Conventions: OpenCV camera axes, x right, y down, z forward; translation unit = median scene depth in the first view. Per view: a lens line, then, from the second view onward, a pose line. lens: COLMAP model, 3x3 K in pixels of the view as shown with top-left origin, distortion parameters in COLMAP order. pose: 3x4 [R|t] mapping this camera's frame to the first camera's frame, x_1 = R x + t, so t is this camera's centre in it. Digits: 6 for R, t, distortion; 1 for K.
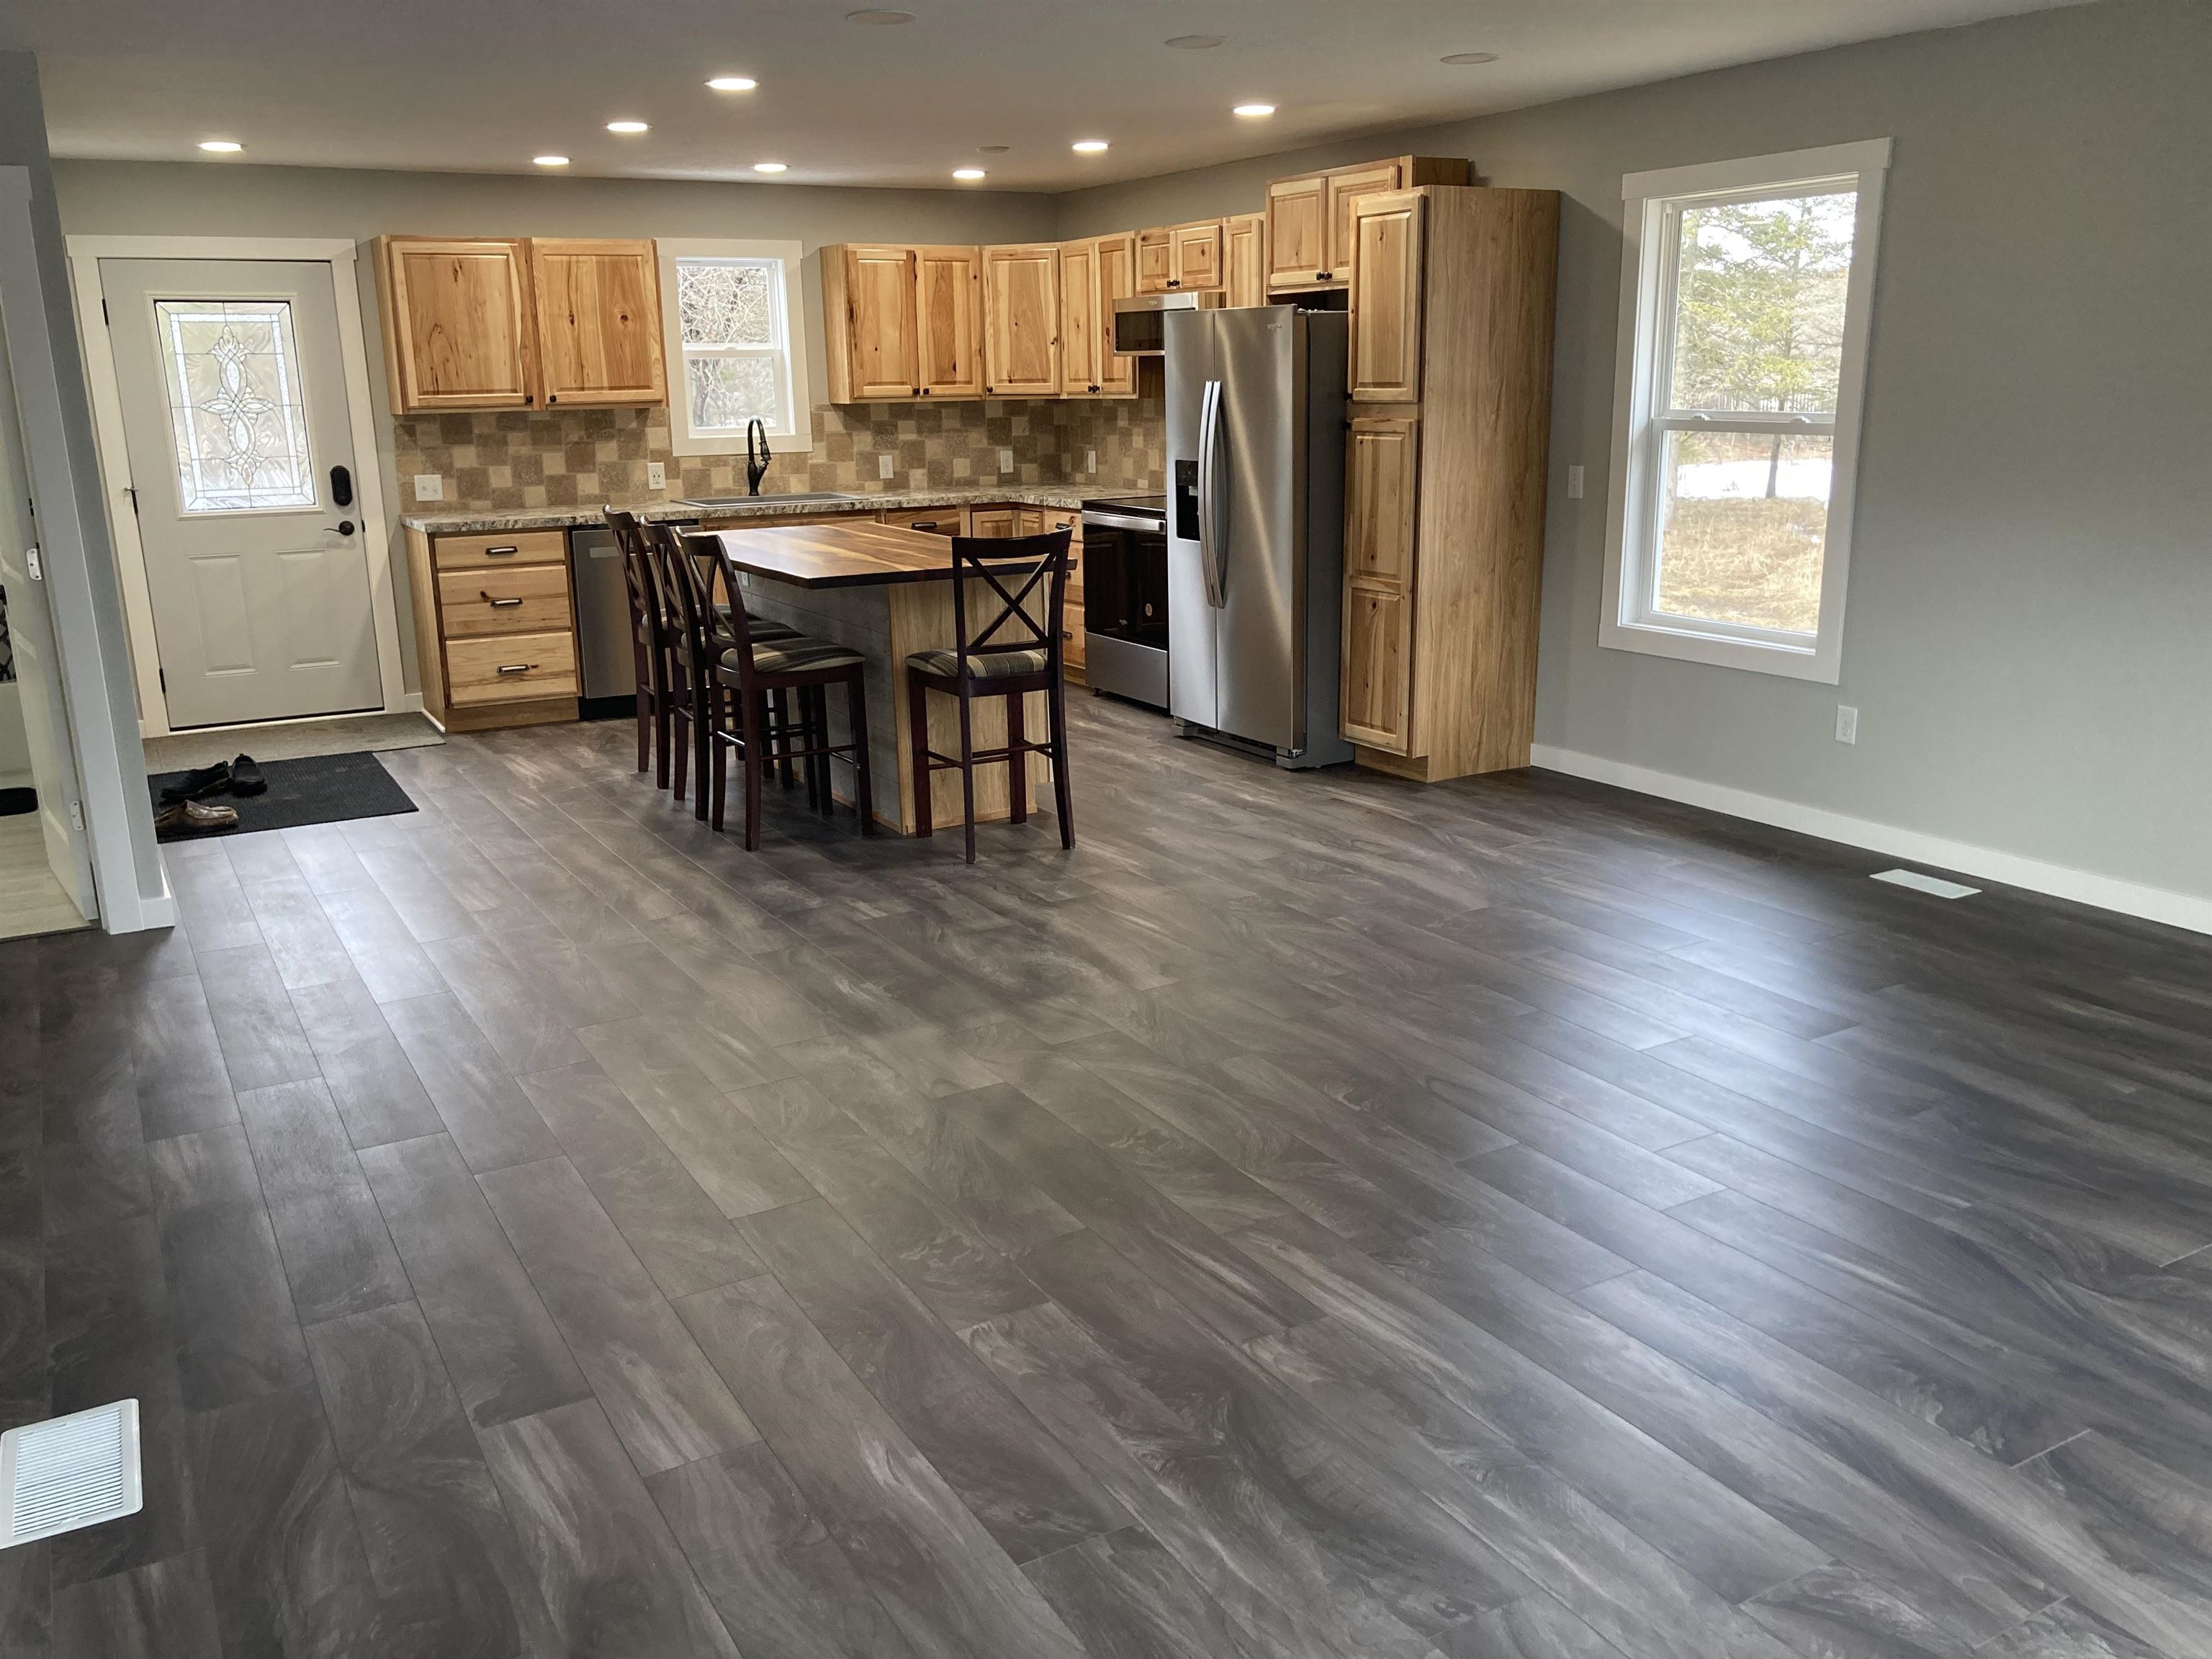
lens RADIAL K [[1842.7, 0, 1111.1], [0, 1842.7, 835.7], [0, 0, 1]] dist [0.048348, -0.099341]
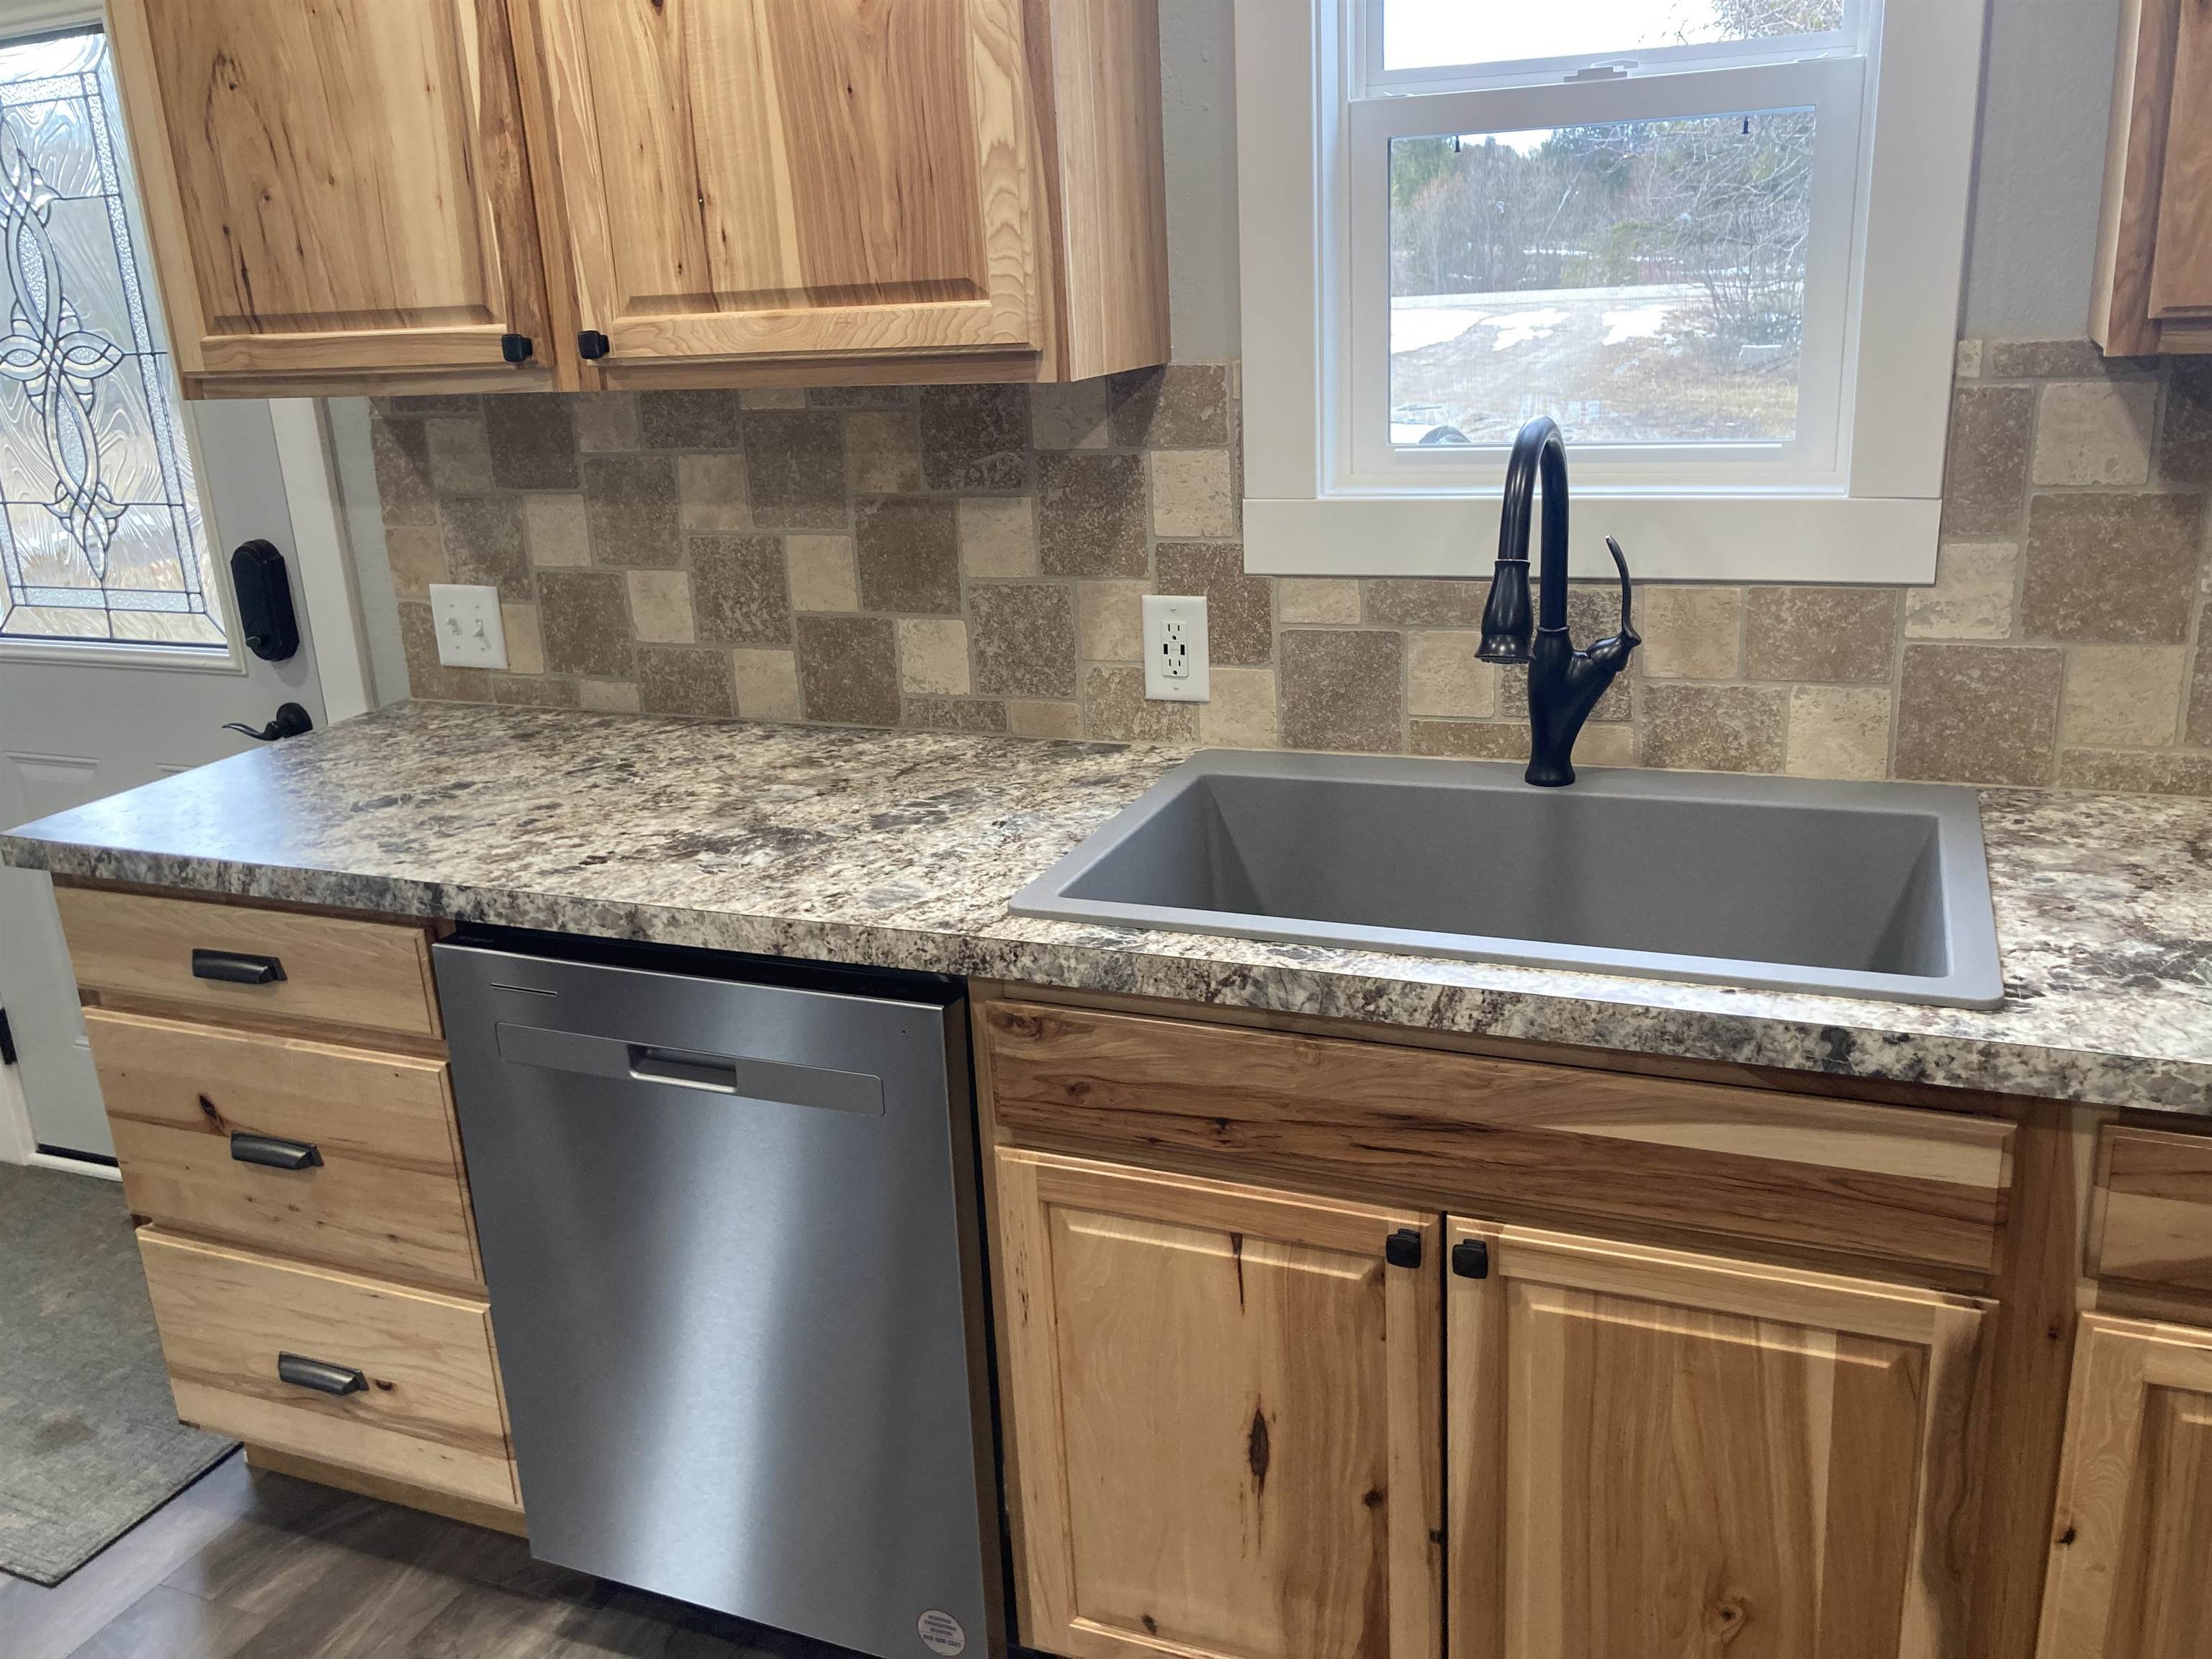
lens RADIAL K [[1842.7, 0, 1103.0], [0, 1842.7, 830.2], [0, 0, 1]] dist [0.048348, -0.099341]
pose [[0.627637, 0.222118, -0.746147, -0.067805], [-0.158892, 0.974808, 0.156532, -0.216361], [0.762119, 0.020312, 0.647119, 0.871507]]
